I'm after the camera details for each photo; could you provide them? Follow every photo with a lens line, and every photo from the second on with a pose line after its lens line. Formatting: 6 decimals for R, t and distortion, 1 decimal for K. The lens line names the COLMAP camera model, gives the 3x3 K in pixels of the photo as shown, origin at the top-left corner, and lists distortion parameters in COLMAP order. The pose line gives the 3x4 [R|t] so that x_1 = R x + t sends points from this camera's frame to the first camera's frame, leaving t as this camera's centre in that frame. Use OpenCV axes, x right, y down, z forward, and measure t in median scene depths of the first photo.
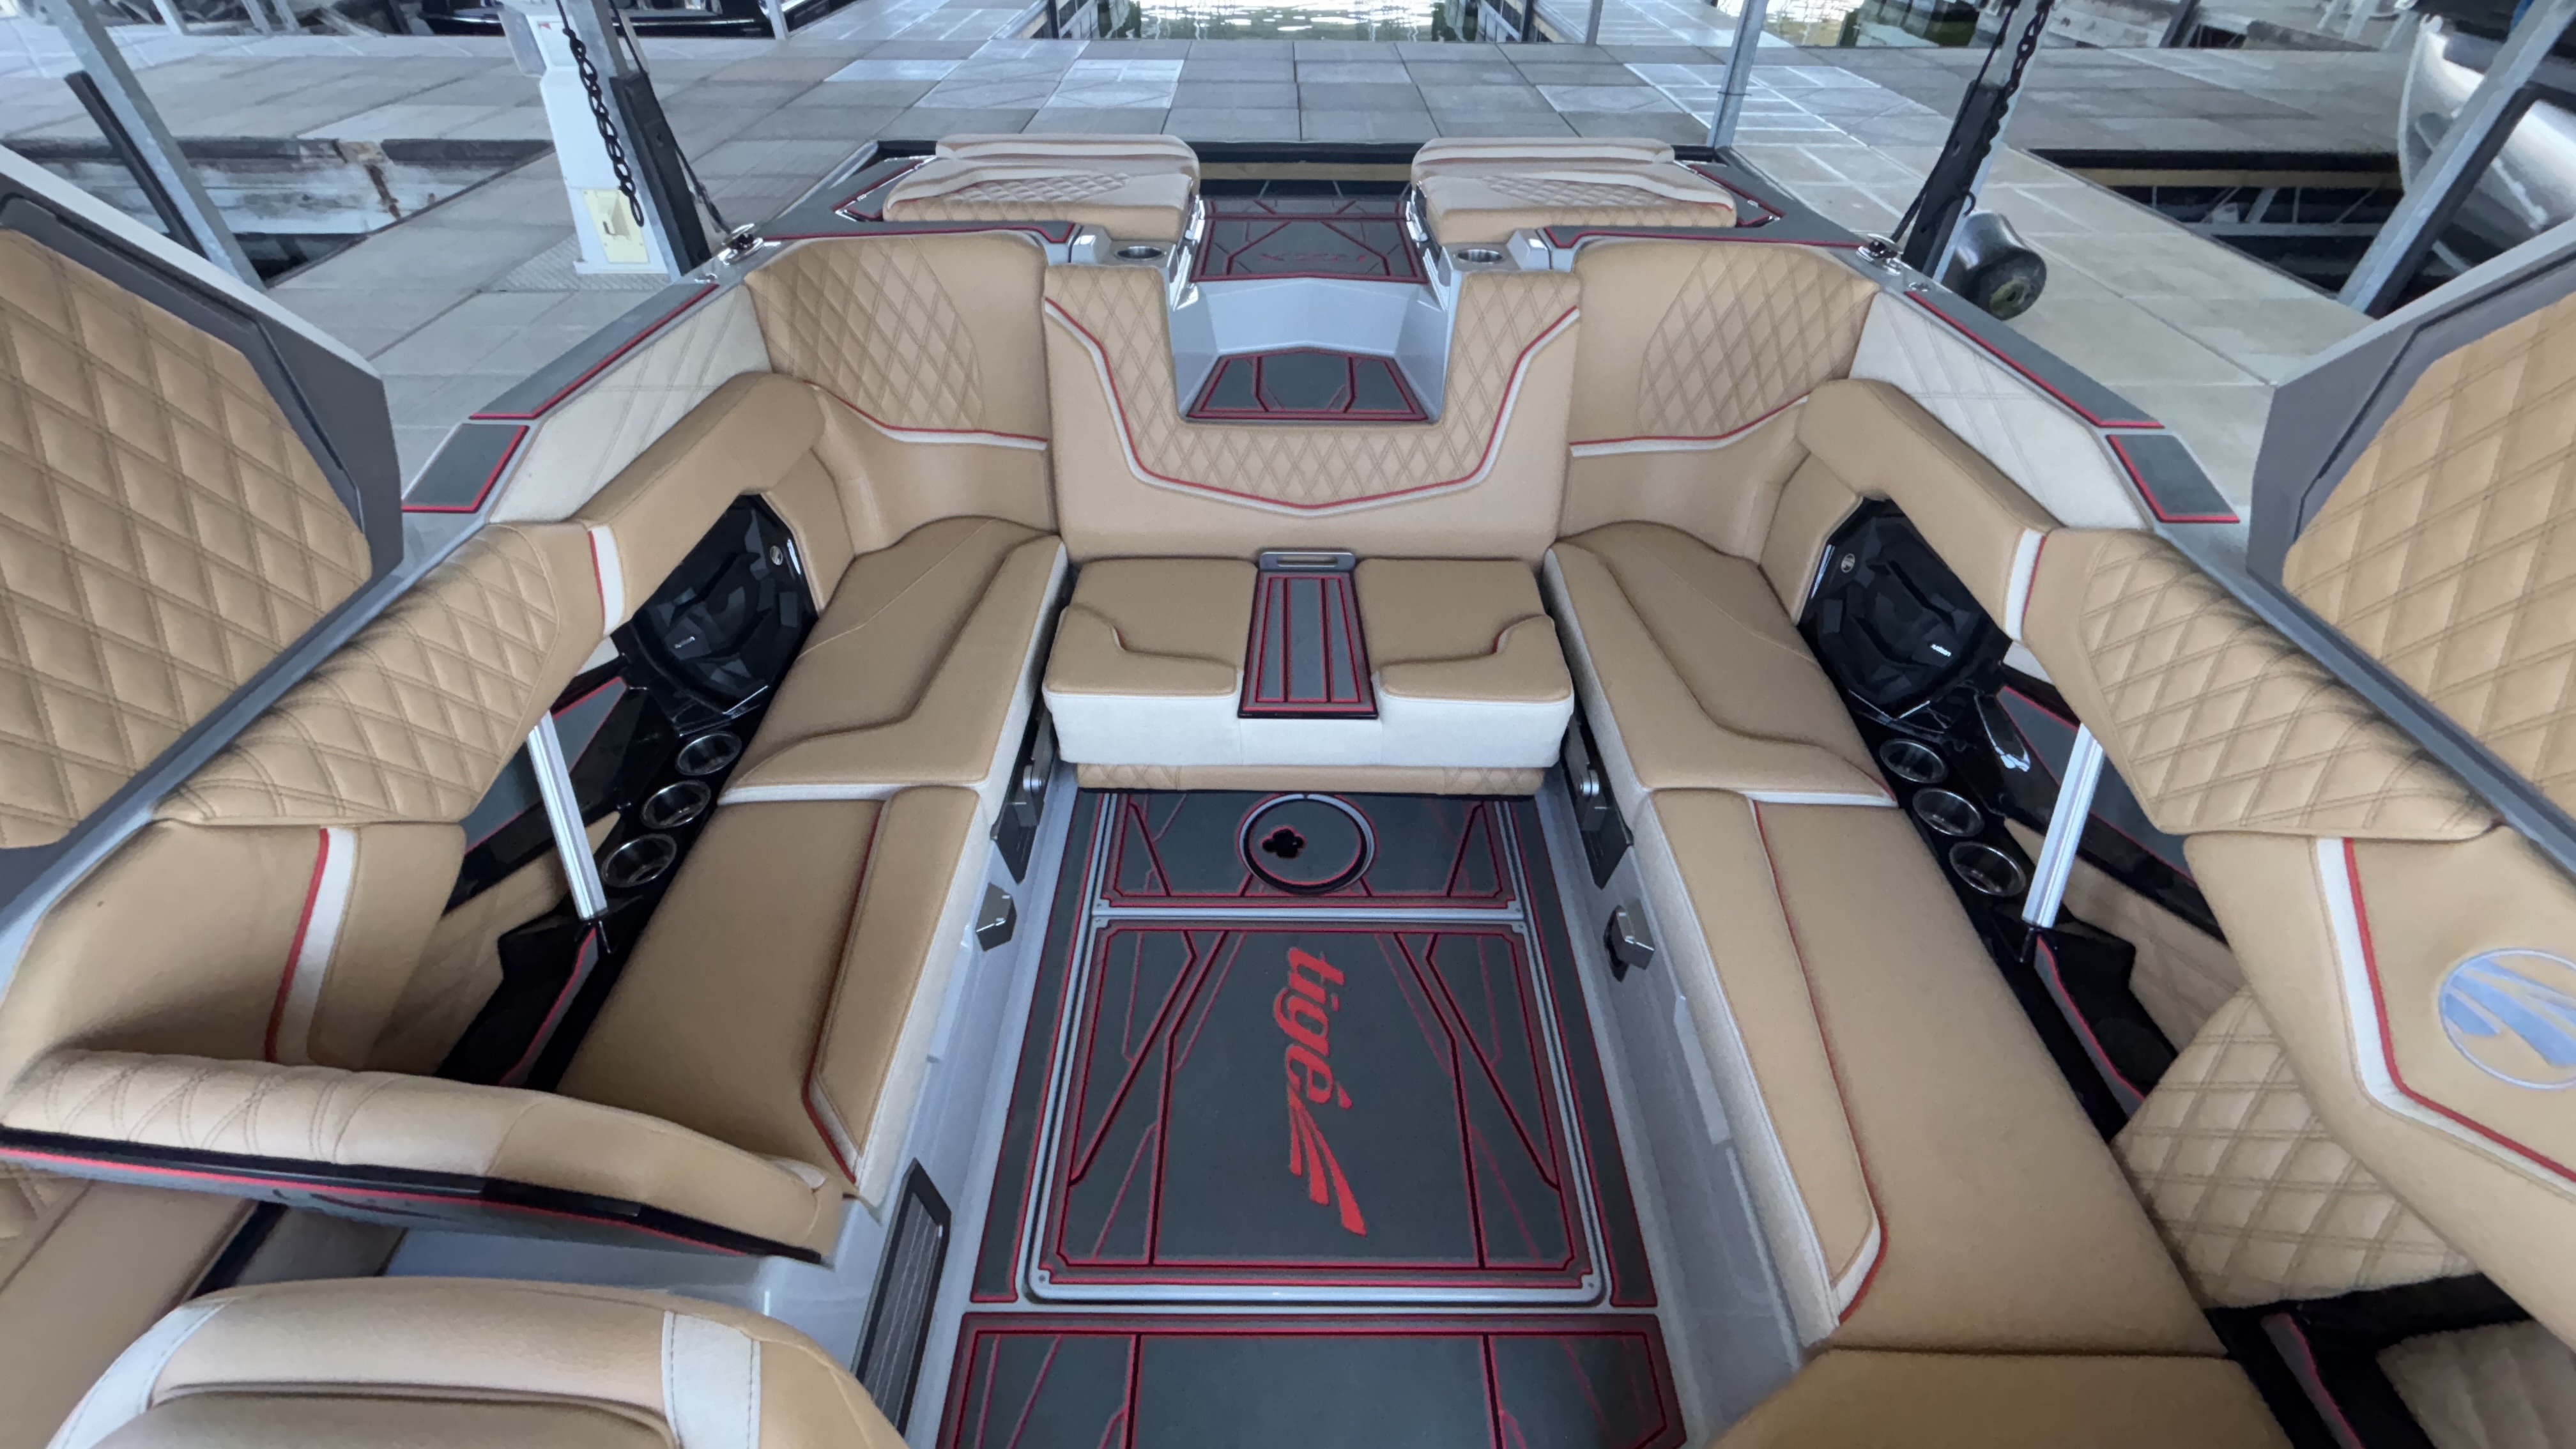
lens RADIAL K [[1038.4, 0, 1286.2], [0, 1038.4, 735.8], [0, 0, 1]] dist [-0.001915, 0.001075]
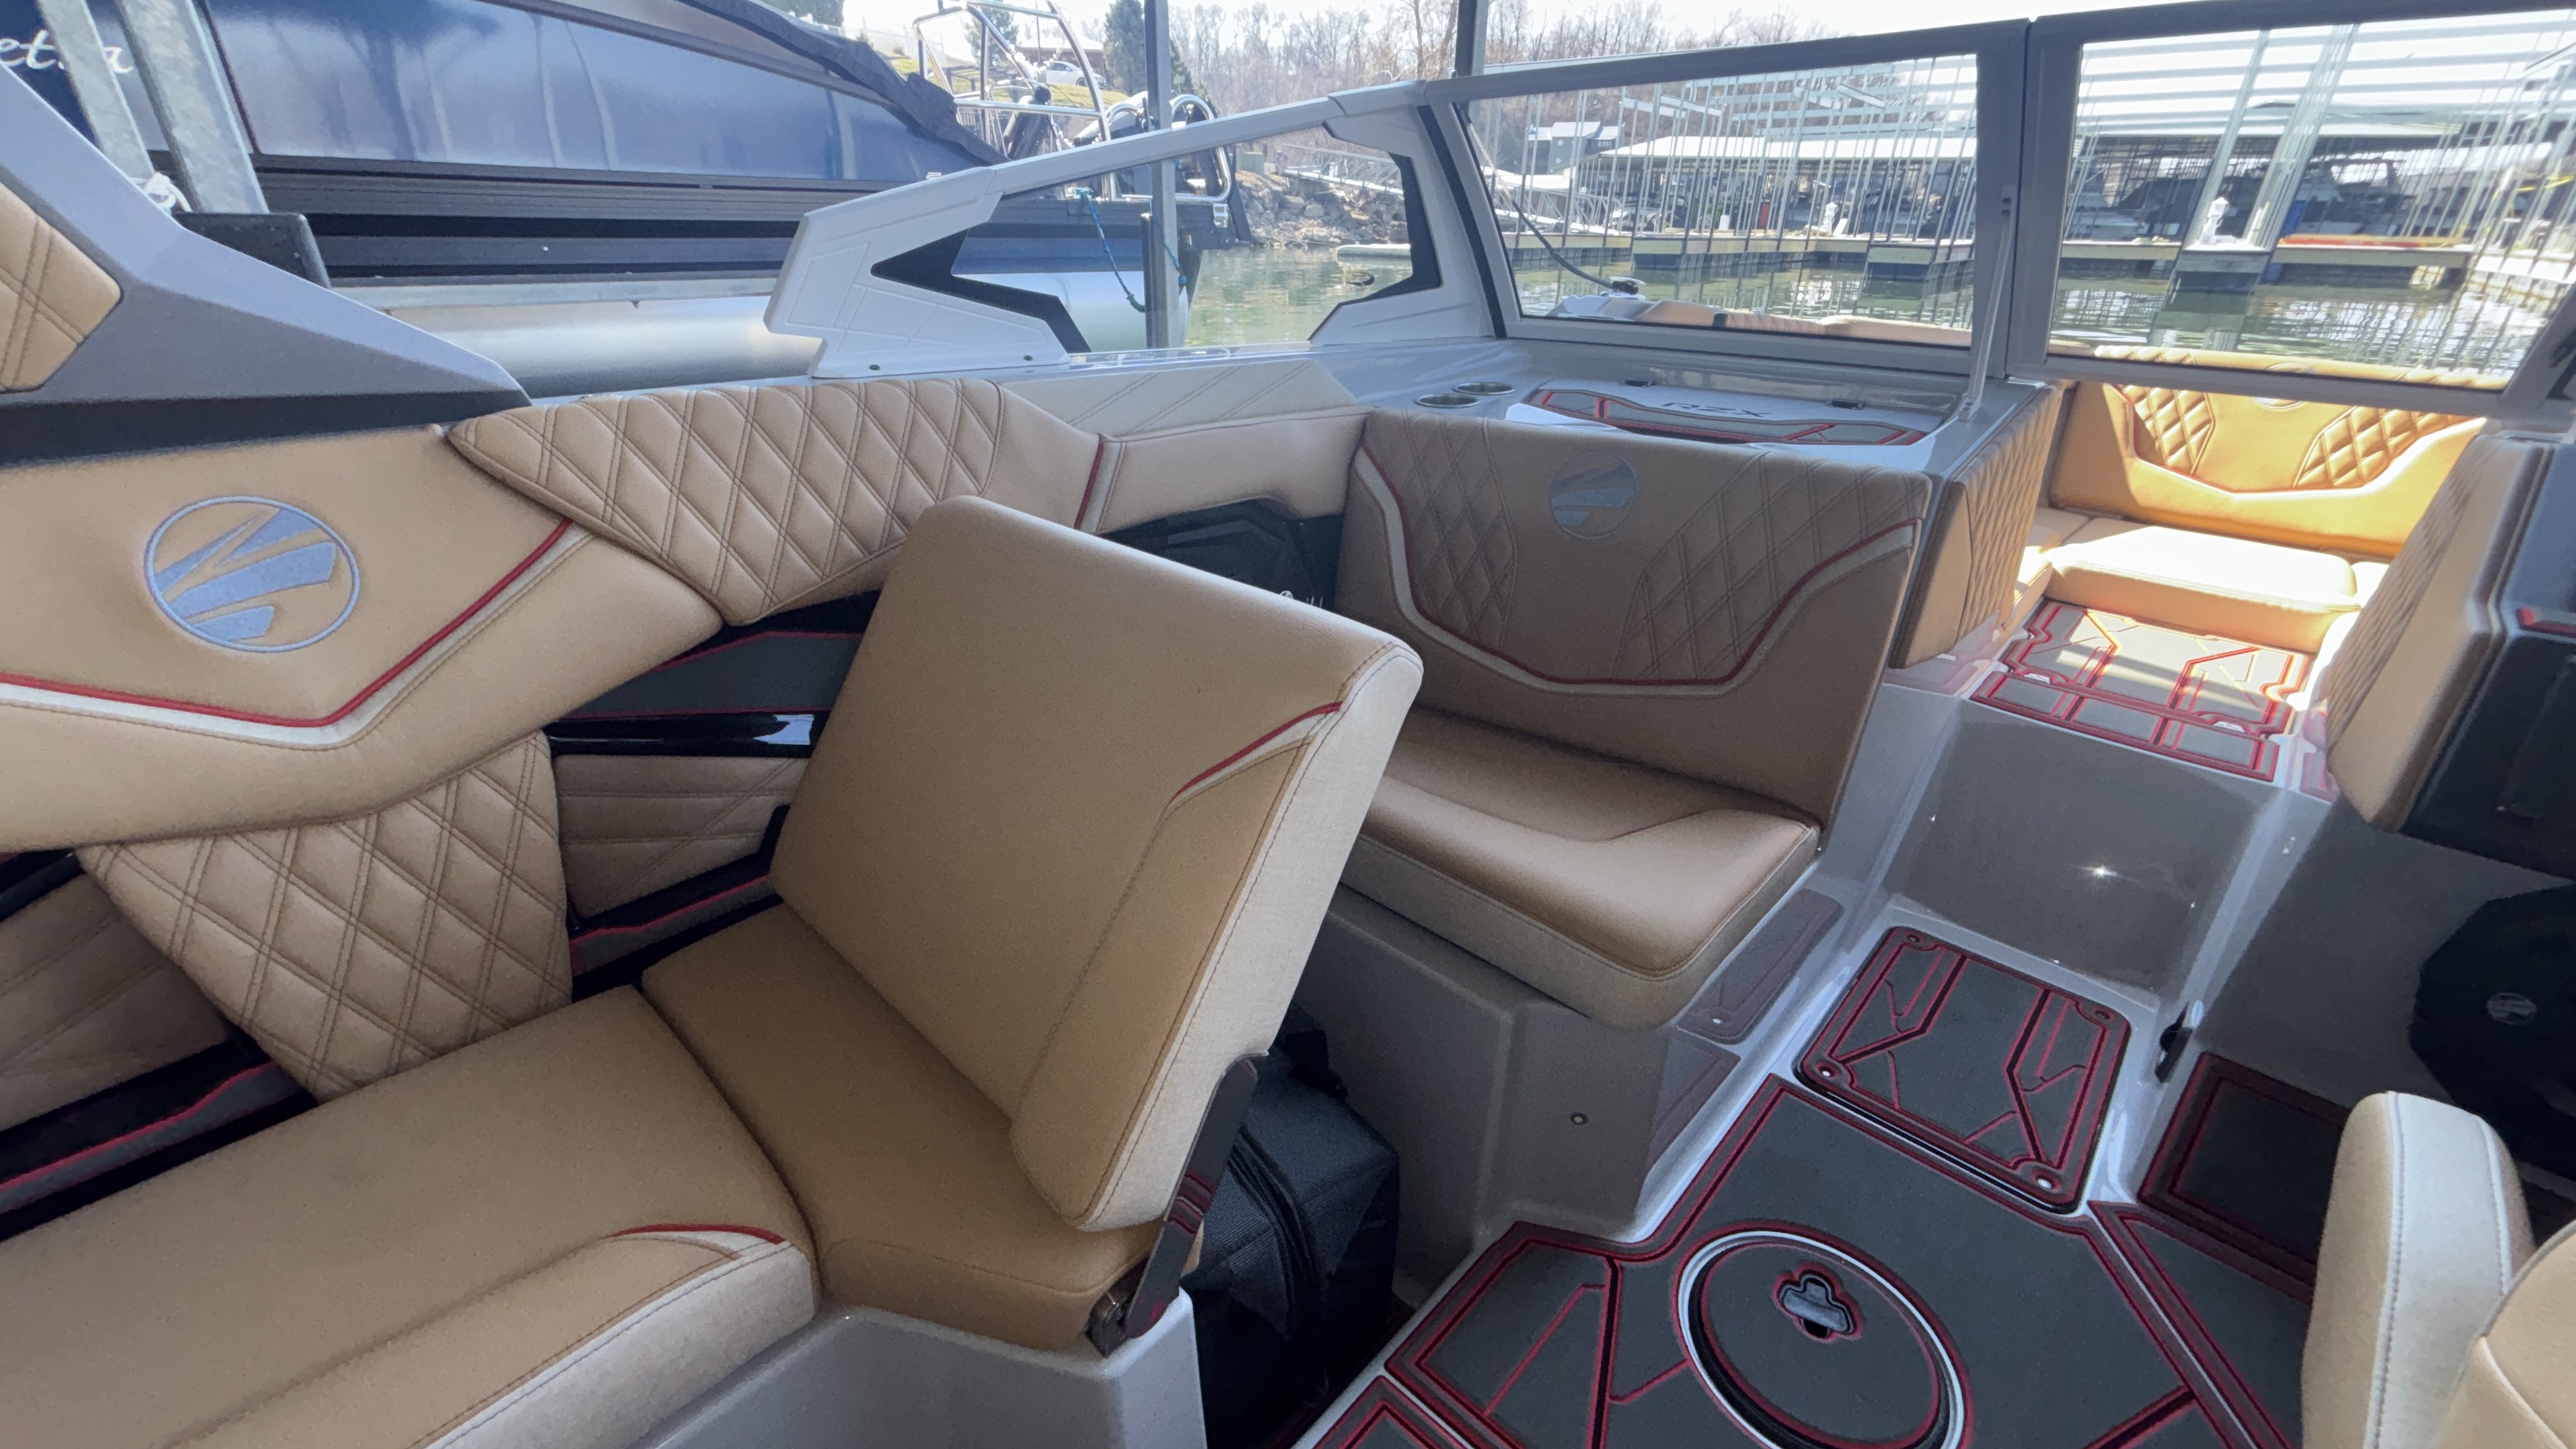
lens RADIAL K [[1038.4, 0, 1279.5], [0, 1038.4, 720.1], [0, 0, 1]] dist [-0.001915, 0.001075]
pose [[-0.726542, -0.318007, 0.609105, -0.005758], [0.447650, 0.453458, 0.770704, 0.015301], [-0.521293, 0.832615, -0.187100, 0.364891]]
